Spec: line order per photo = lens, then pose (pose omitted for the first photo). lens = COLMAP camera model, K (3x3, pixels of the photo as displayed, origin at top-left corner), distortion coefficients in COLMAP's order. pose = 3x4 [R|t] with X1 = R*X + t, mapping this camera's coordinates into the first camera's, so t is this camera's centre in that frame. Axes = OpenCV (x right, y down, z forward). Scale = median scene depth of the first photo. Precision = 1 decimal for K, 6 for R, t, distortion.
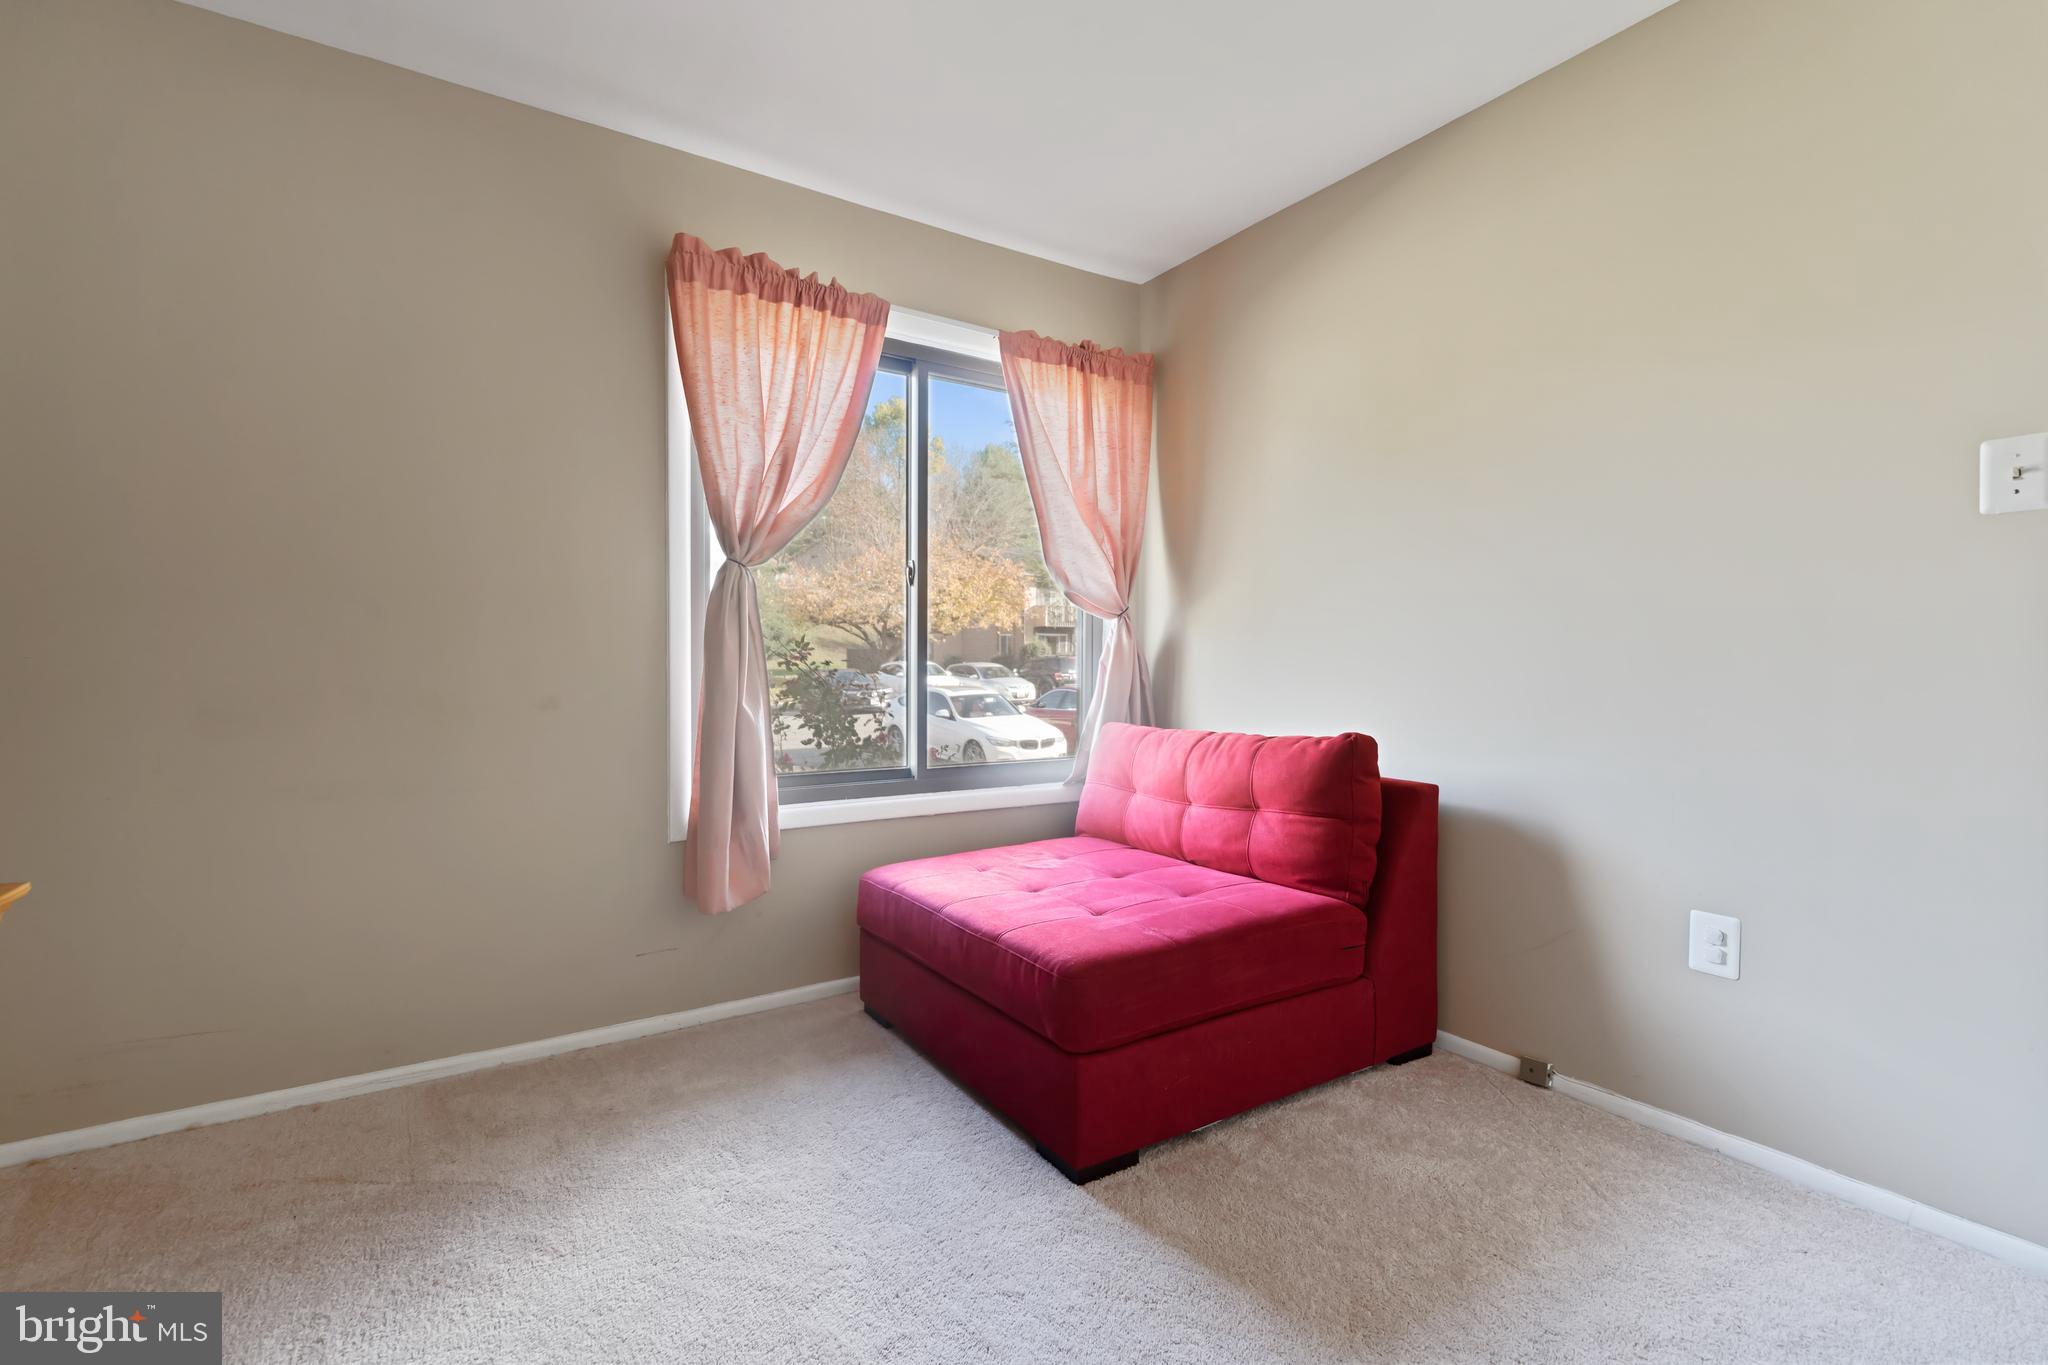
lens RADIAL K [[932.7, 0, 1035.5], [0, 932.7, 675.4], [0, 0, 1]] dist [-0.004677, 0.000446]
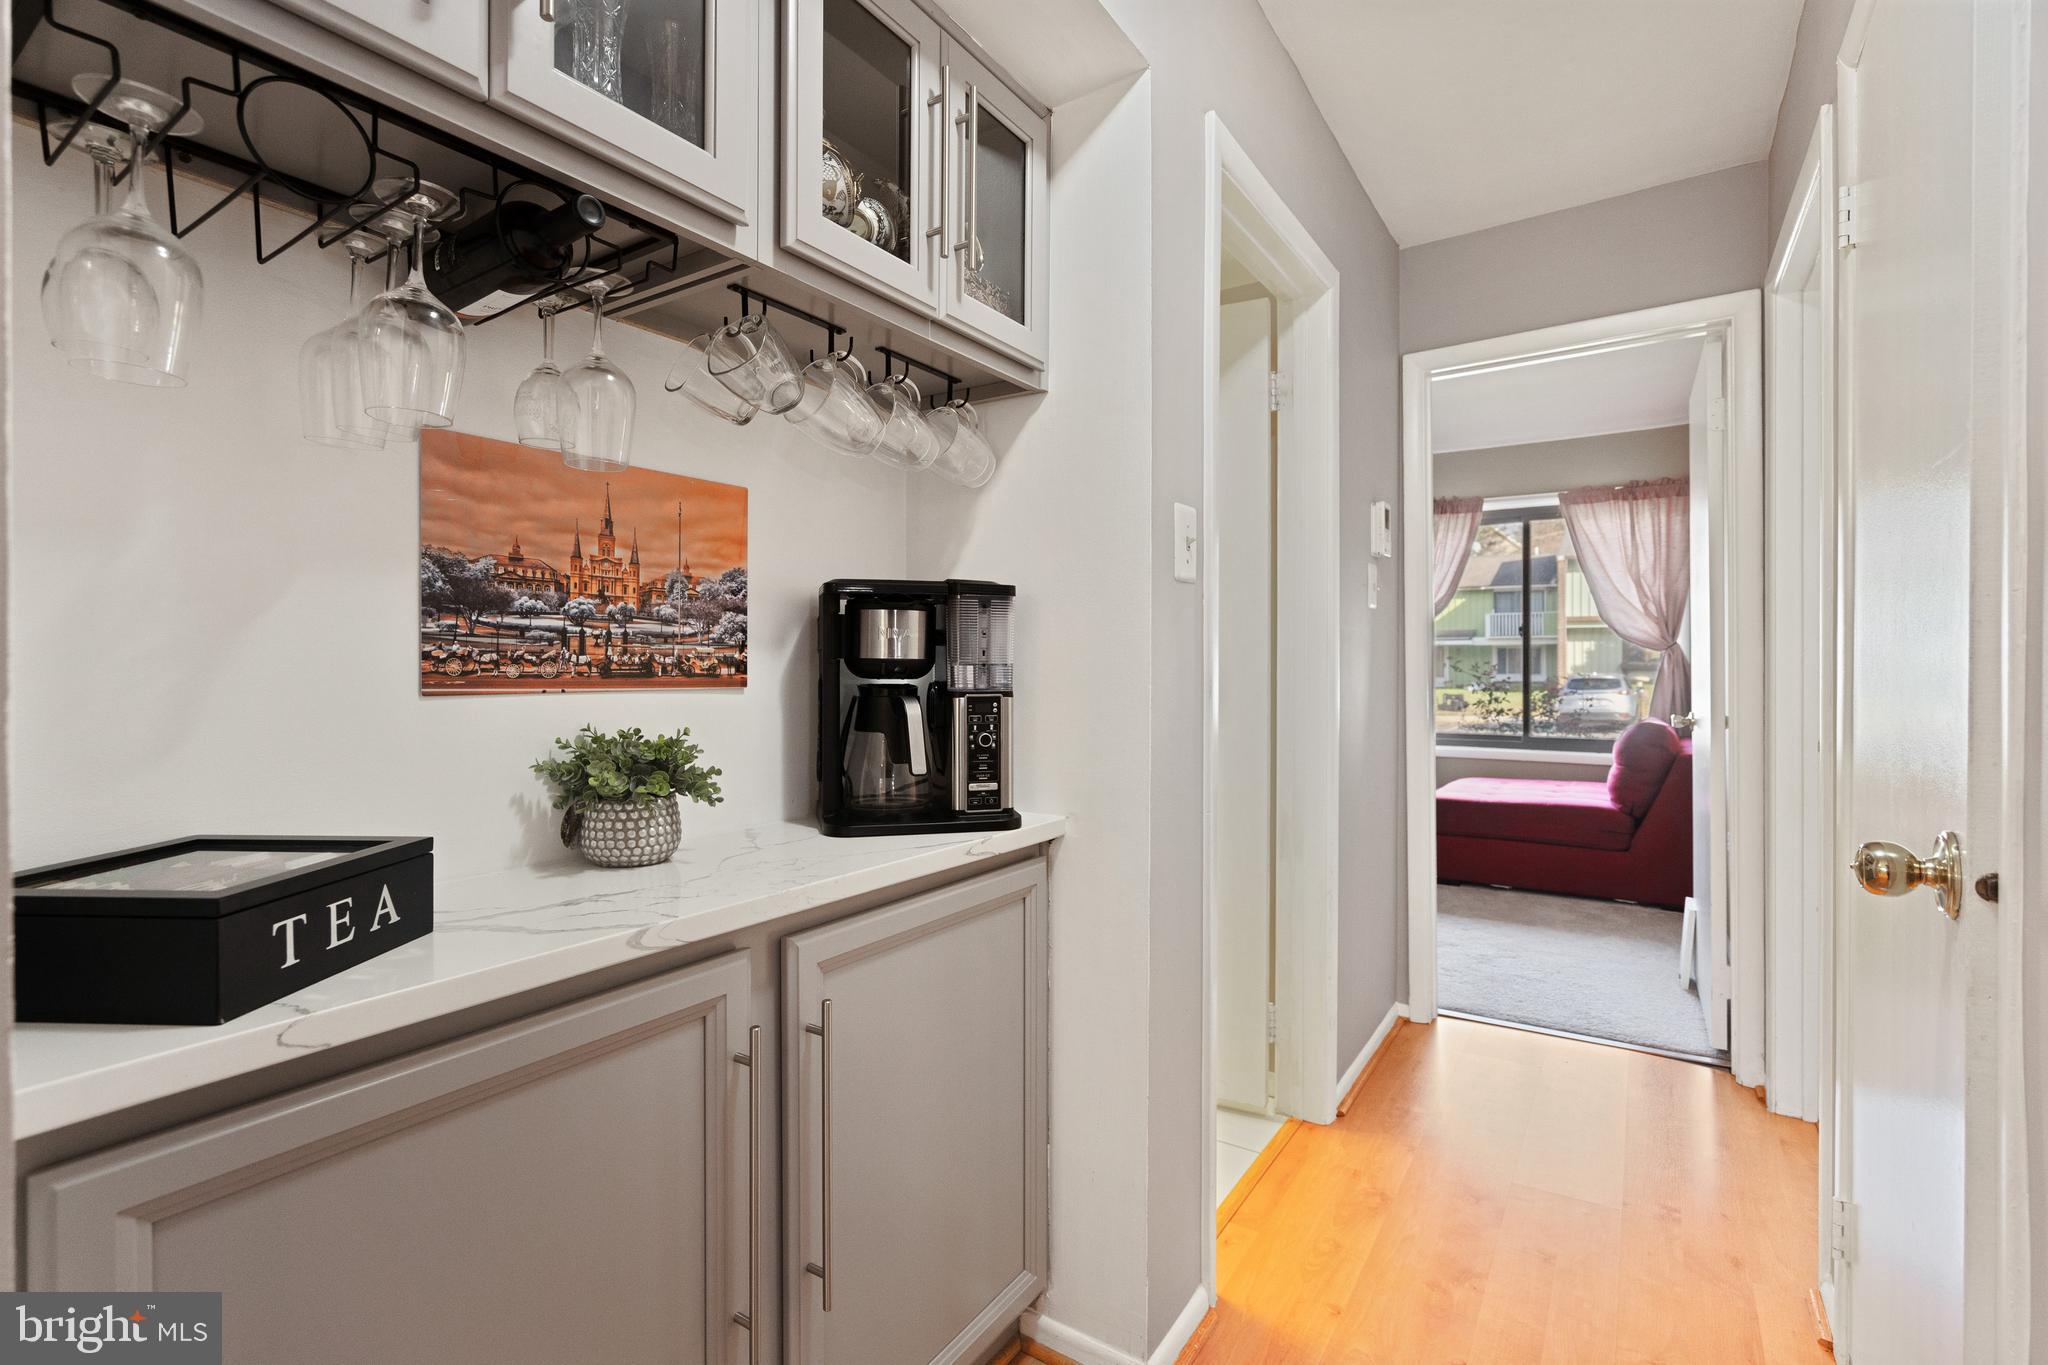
lens RADIAL K [[932.7, 0, 1039.7], [0, 932.7, 666.0], [0, 0, 1]] dist [-0.004677, 0.000446]
pose [[0.389217, -0.004120, -0.921137, 1.413015], [-0.006861, 0.999949, -0.007372, -0.023231], [0.921120, 0.009189, 0.389169, -0.705590]]
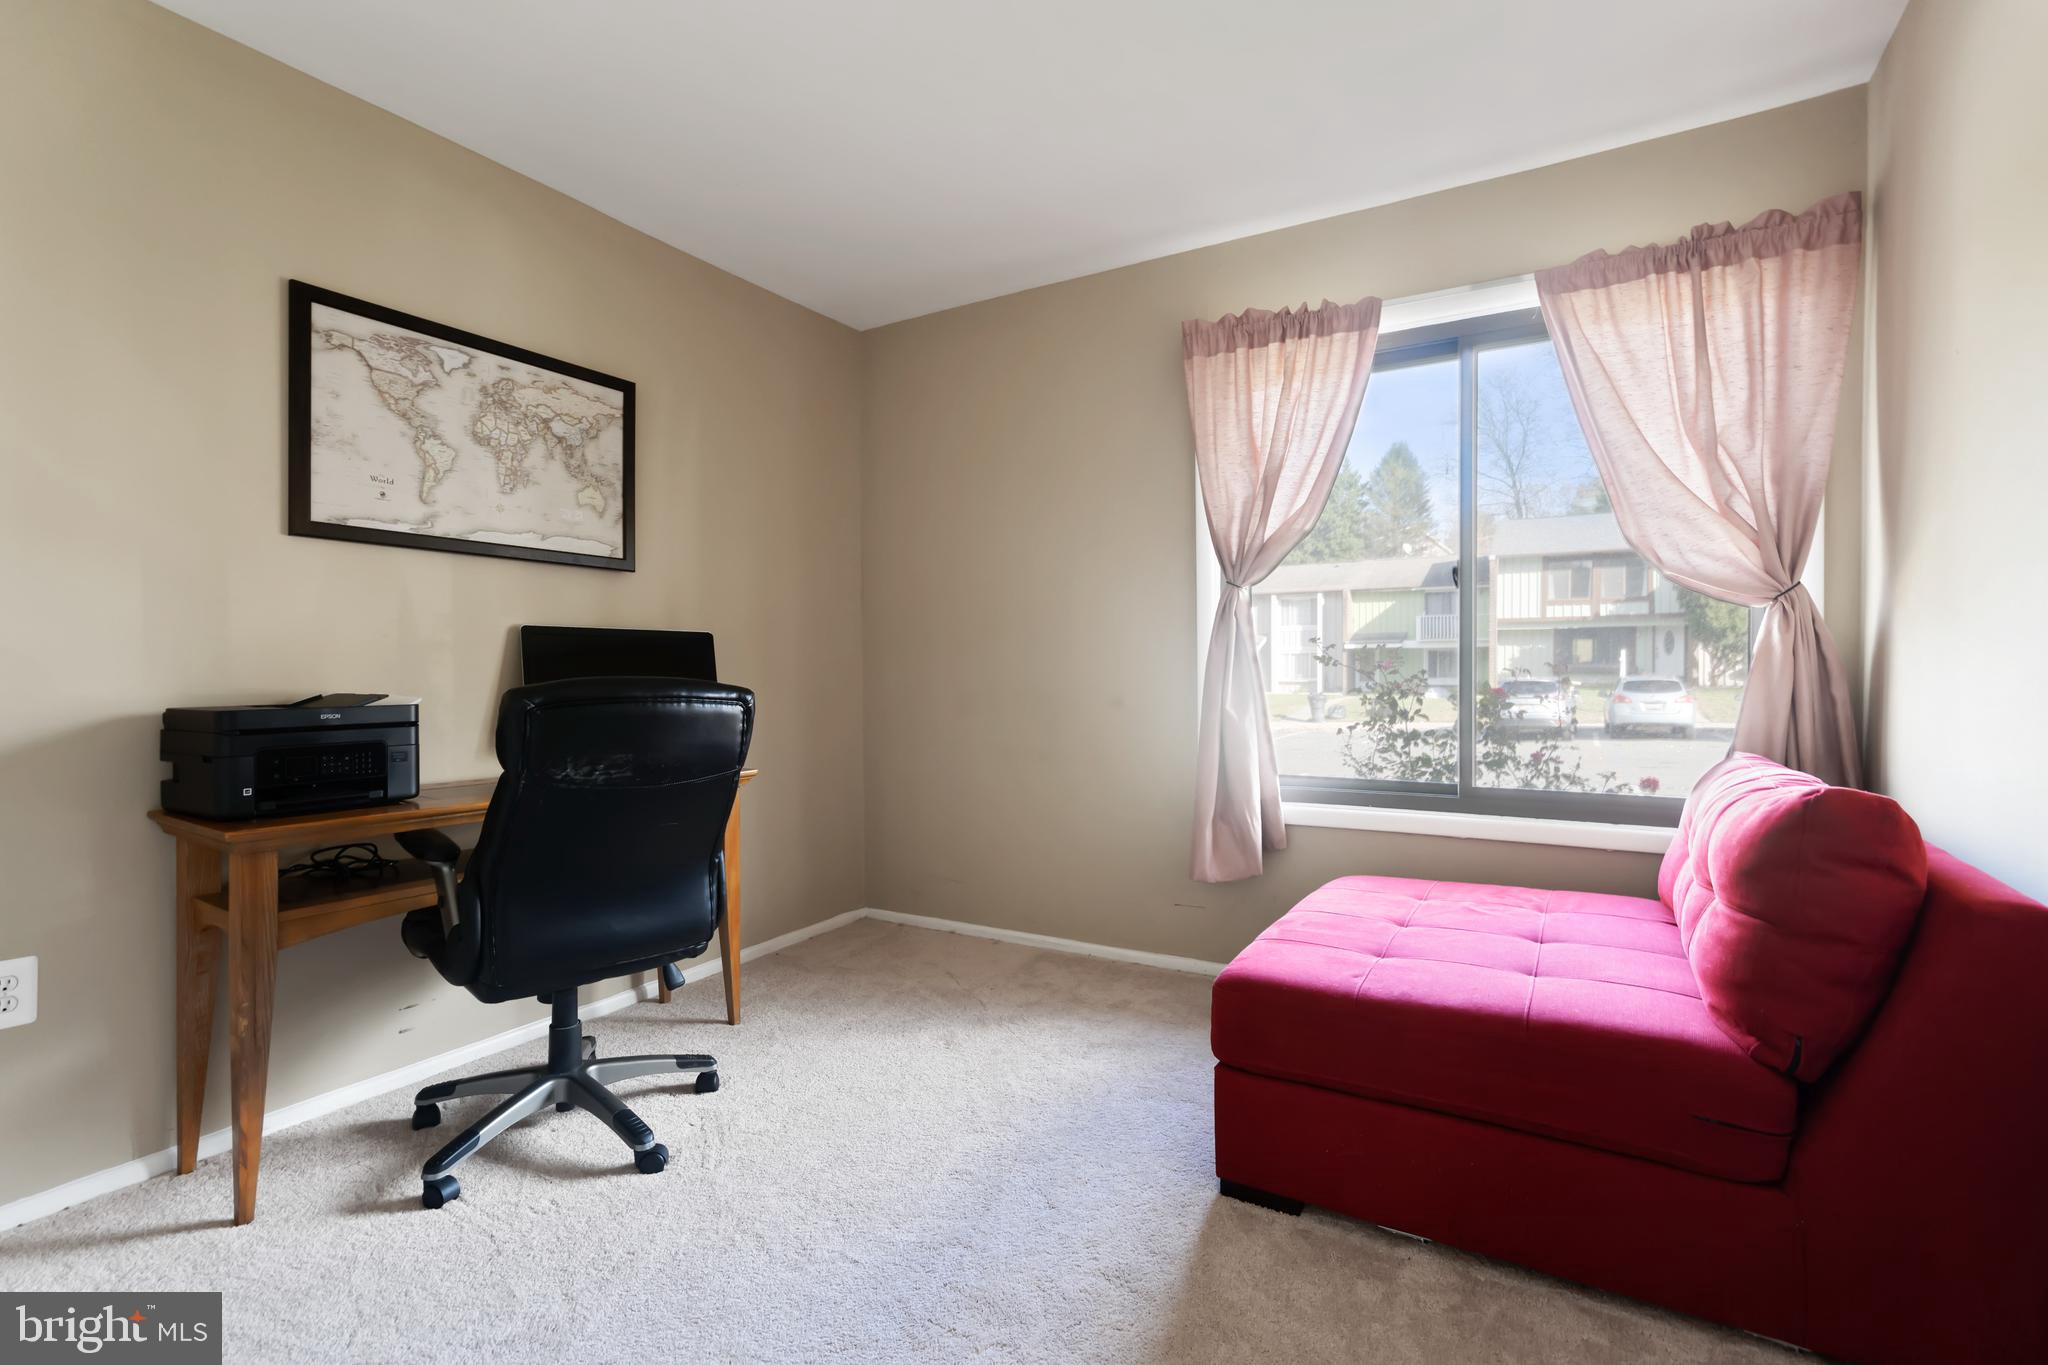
lens RADIAL K [[932.7, 0, 1024.3], [0, 932.7, 684.4], [0, 0, 1]] dist [-0.004677, 0.000446]
pose [[0.431990, 0.008057, -0.901842, 0.601253], [-0.005104, 0.999966, 0.006489, -0.004211], [0.901864, 0.001800, 0.432017, 0.264667]]
